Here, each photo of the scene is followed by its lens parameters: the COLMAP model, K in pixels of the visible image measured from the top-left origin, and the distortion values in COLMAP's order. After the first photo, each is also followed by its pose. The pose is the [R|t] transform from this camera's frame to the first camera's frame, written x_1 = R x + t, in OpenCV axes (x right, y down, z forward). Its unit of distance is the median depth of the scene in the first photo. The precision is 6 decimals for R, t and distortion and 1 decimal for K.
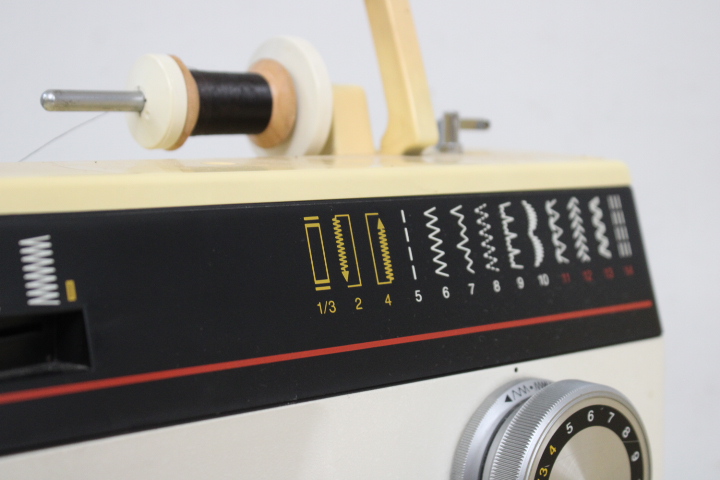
lens RADIAL K [[1297.3, 0, 356.4], [0, 1297.3, 235.3], [0, 0, 1]] dist [-0.005170, 0.000000]
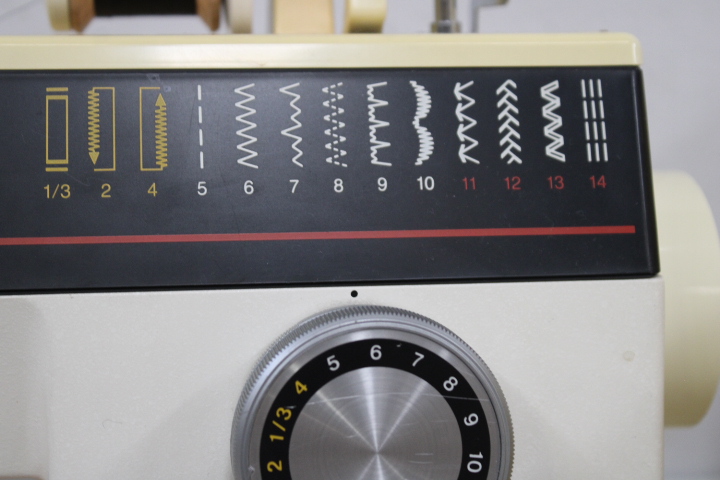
lens RADIAL K [[1493.8, 0, 360.0], [0, 1493.8, 239.3], [0, 0, 1]] dist [-0.008814, 0.000000]
pose [[0.821306, 0.037419, -0.569259, 0.634183], [-0.040111, 0.999165, 0.007808, 0.064024], [0.569076, 0.016421, 0.822121, 0.266738]]
